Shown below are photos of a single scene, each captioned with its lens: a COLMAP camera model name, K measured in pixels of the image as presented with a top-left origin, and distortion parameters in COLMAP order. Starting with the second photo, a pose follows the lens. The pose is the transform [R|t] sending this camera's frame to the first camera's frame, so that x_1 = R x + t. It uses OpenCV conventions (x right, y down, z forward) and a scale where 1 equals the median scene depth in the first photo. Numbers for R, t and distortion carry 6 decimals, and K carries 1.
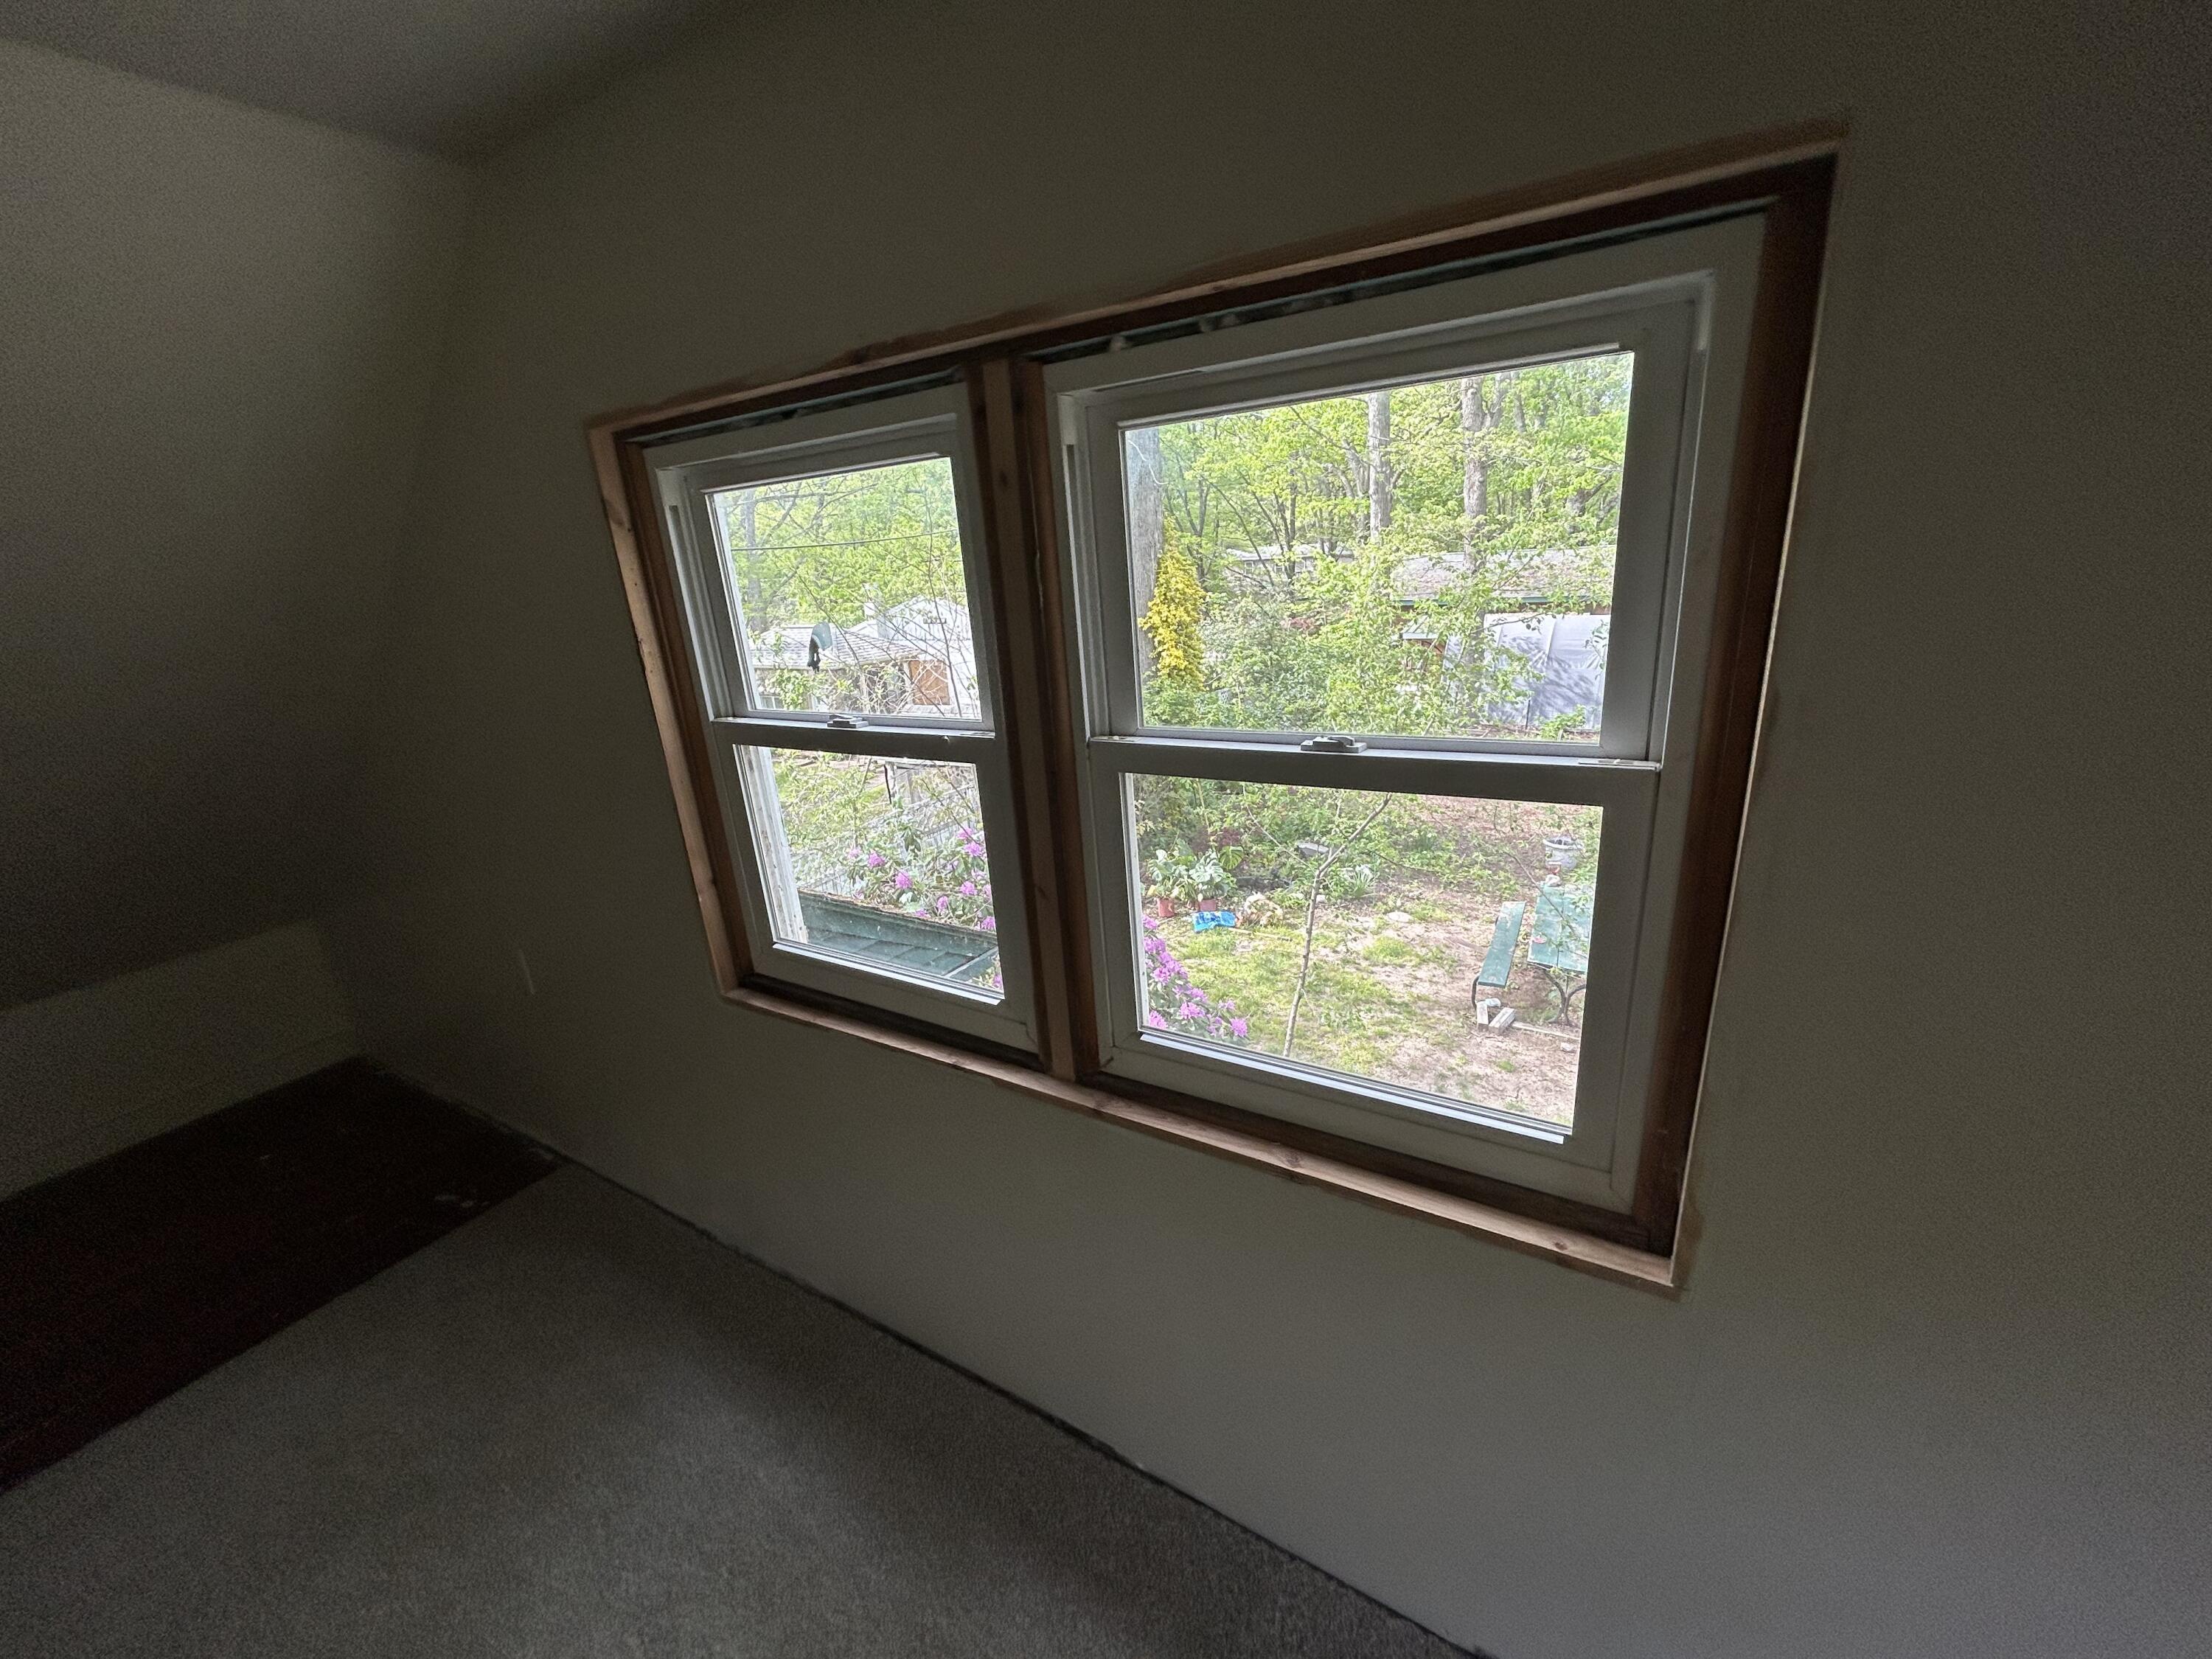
lens RADIAL K [[897.7, 0, 1110.6], [0, 897.7, 830.3], [0, 0, 1]] dist [-0.002683, 0.001594]
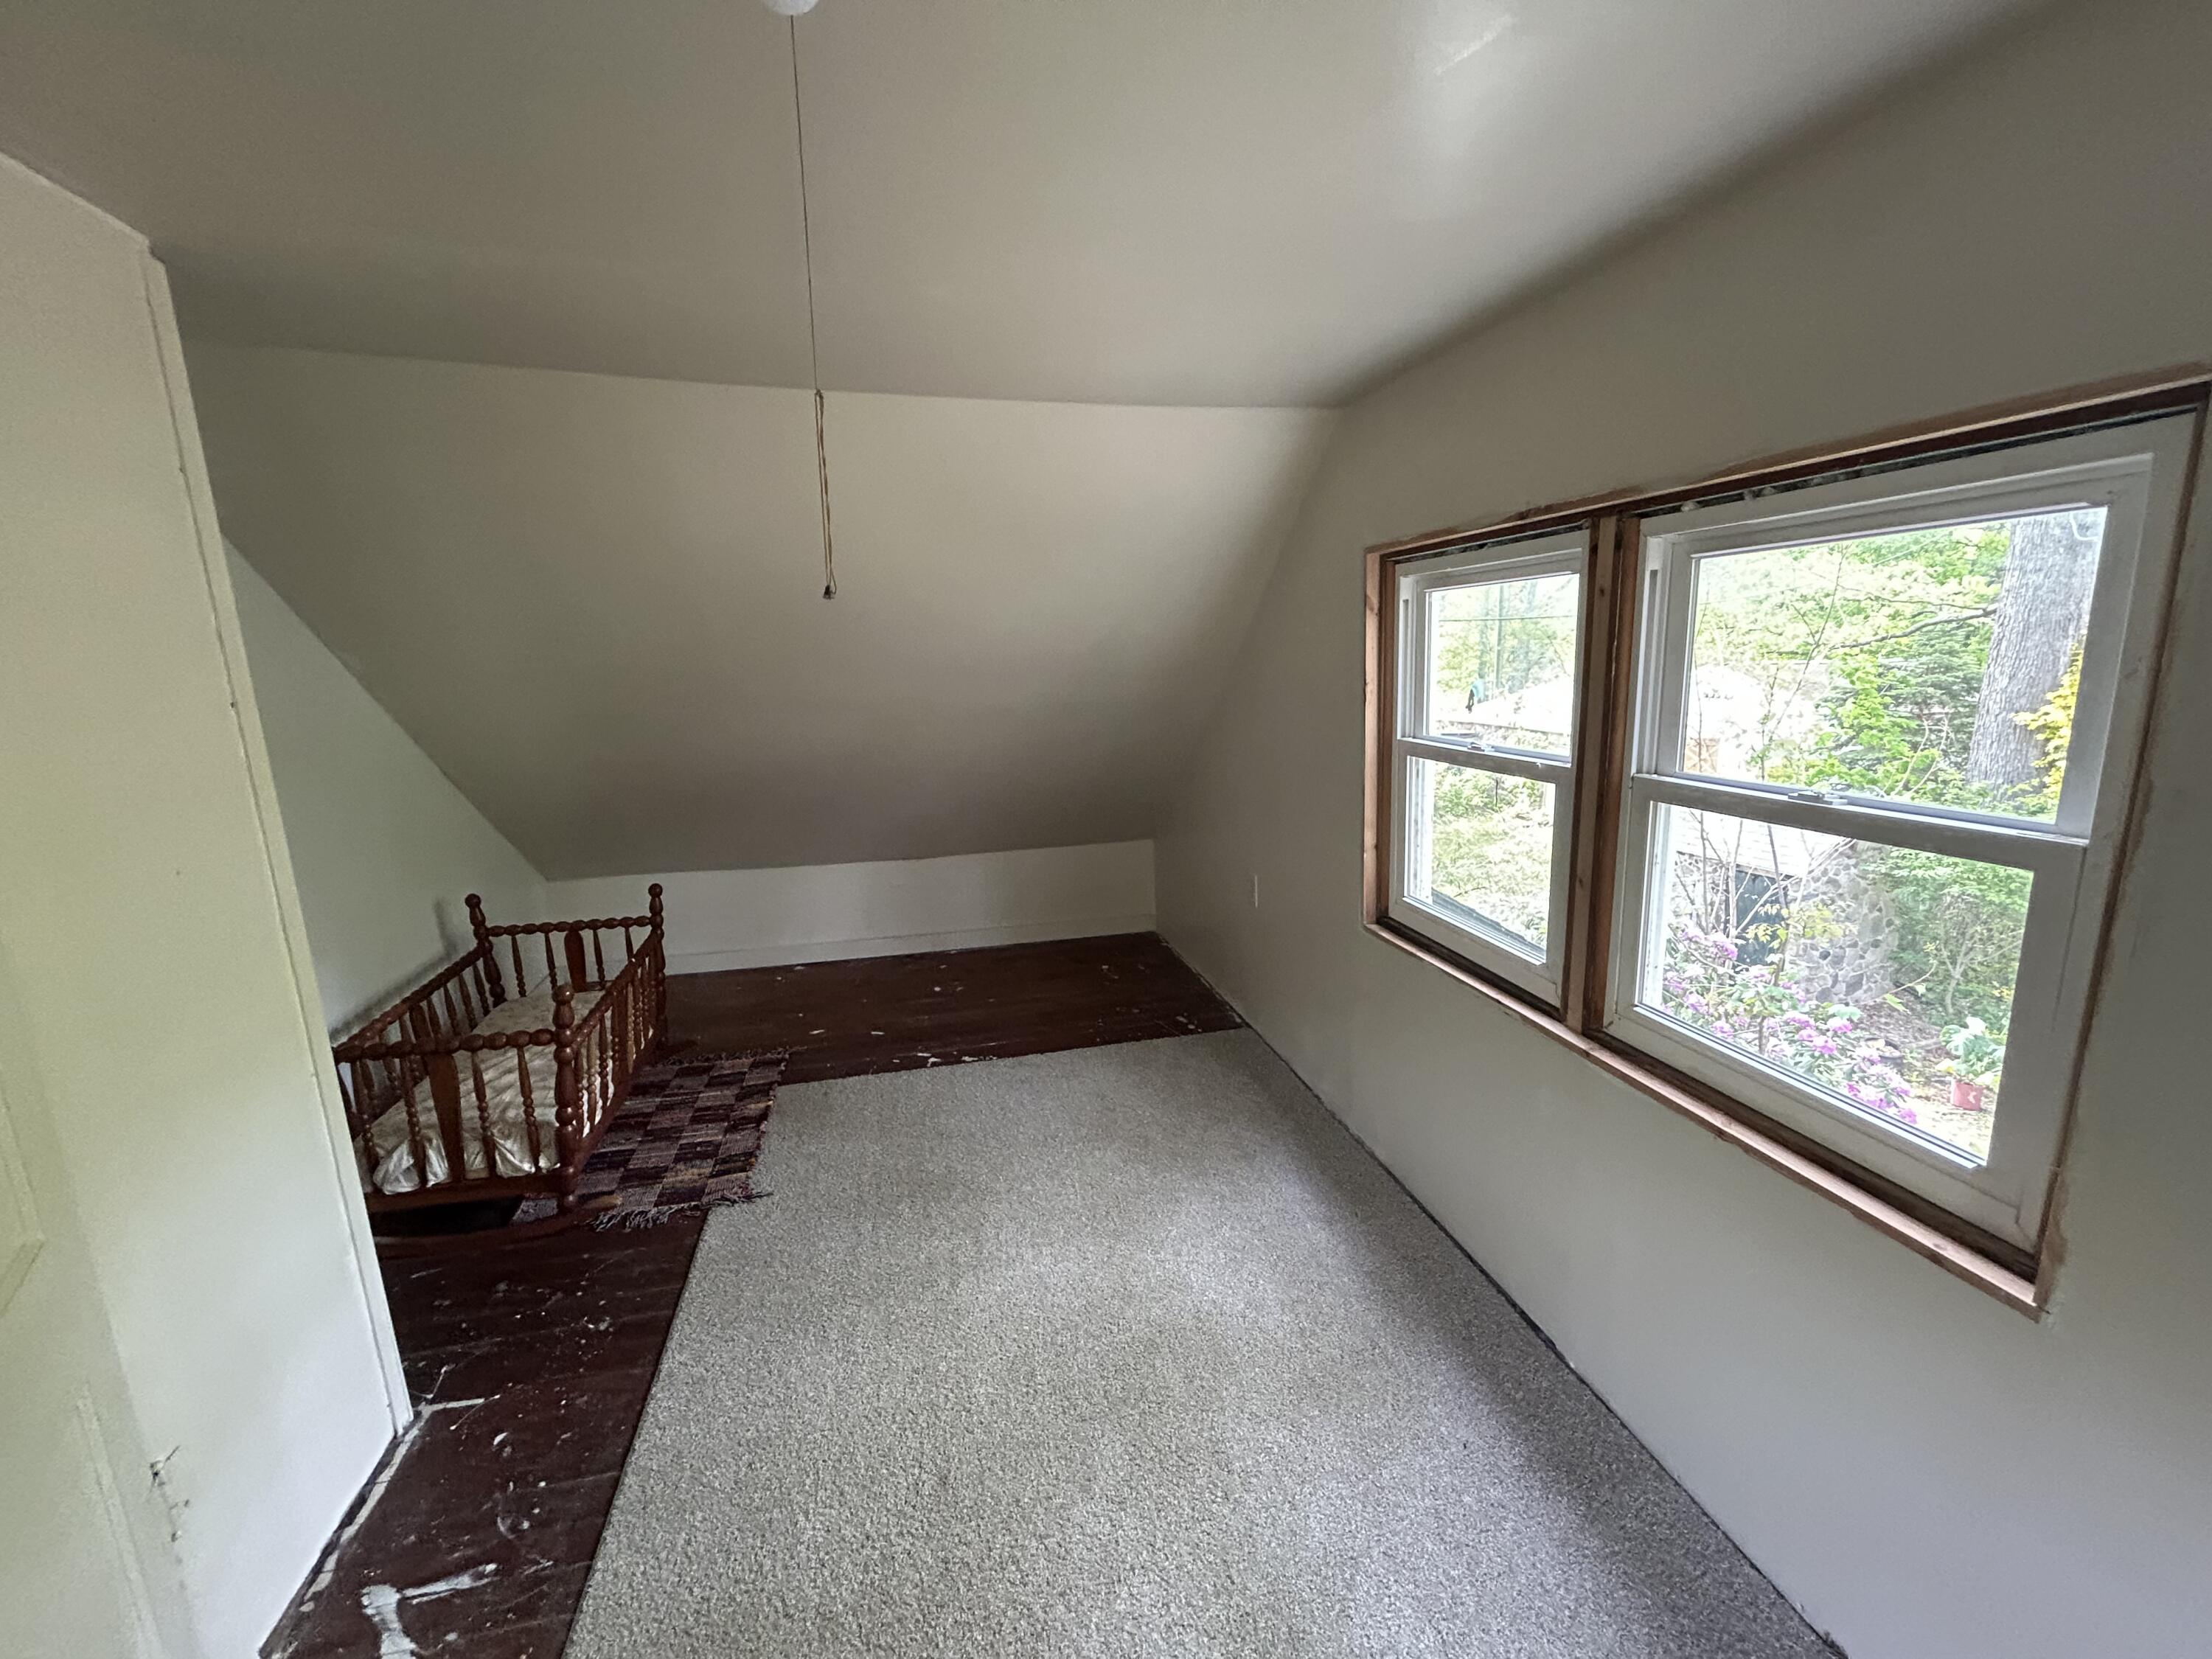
lens RADIAL K [[897.7, 0, 1109.7], [0, 897.7, 826.7], [0, 0, 1]] dist [-0.002683, 0.001594]
pose [[0.701723, 0.183325, -0.688460, 0.335886], [-0.228086, 0.973275, 0.026687, 0.111071], [0.674953, 0.138301, 0.724783, -0.477233]]
